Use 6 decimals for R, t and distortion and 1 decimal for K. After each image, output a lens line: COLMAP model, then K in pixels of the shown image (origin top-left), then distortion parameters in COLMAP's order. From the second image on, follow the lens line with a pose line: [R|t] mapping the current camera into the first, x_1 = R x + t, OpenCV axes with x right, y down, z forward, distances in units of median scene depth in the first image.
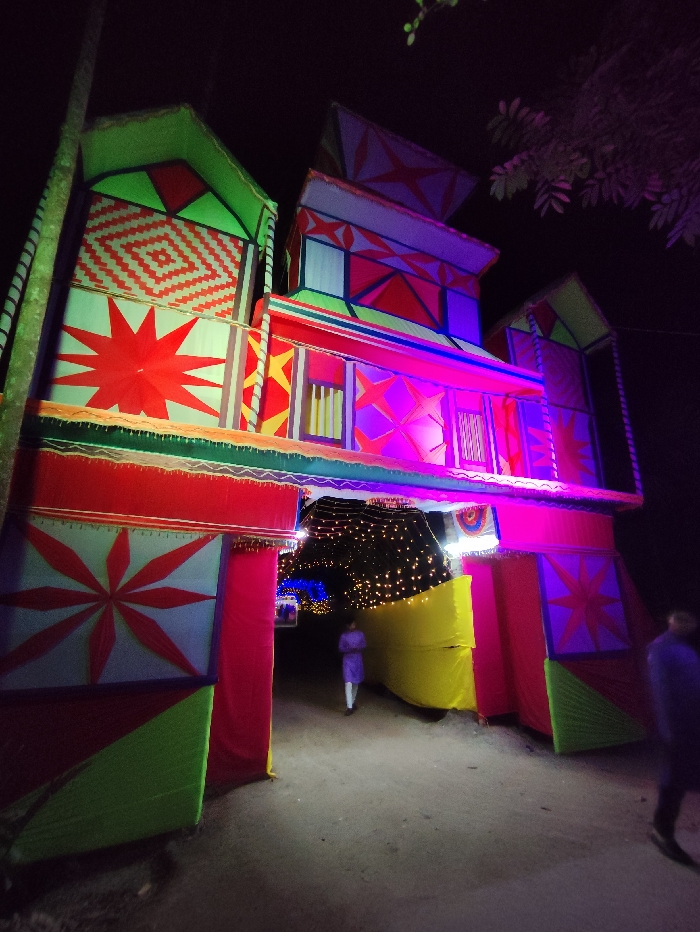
lens RADIAL K [[425.1, 0, 356.1], [0, 425.1, 467.3], [0, 0, 1]] dist [0.003574, 0.000024]
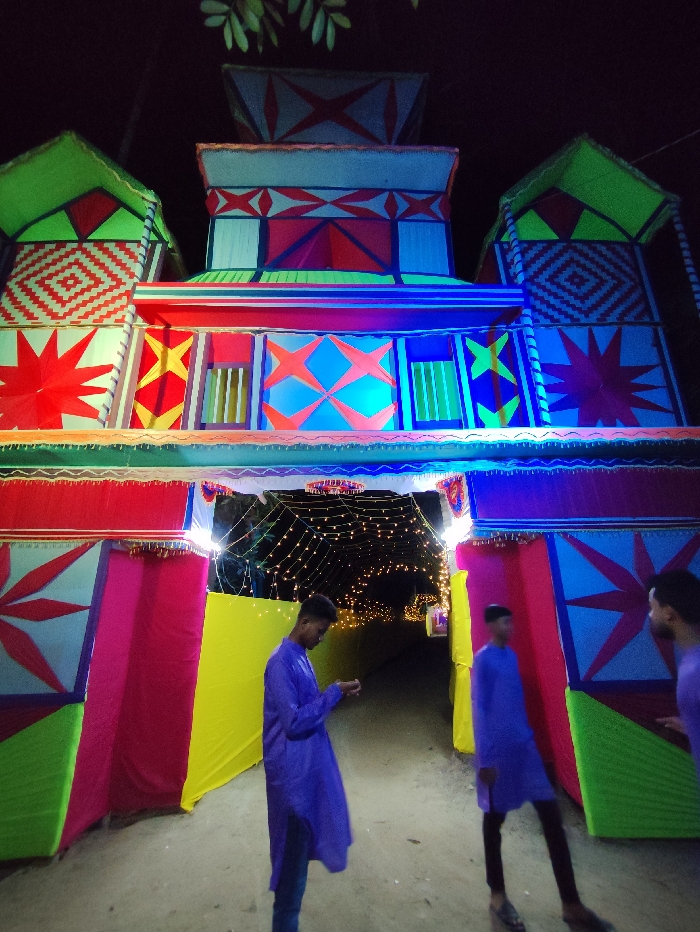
lens RADIAL K [[425.1, 0, 346.5], [0, 425.1, 465.0], [0, 0, 1]] dist [0.003574, 0.000024]
pose [[0.918219, -0.147317, -0.367657, 0.479508], [0.138432, 0.989079, -0.050583, 0.097530], [0.371094, -0.004449, 0.928585, 0.275855]]
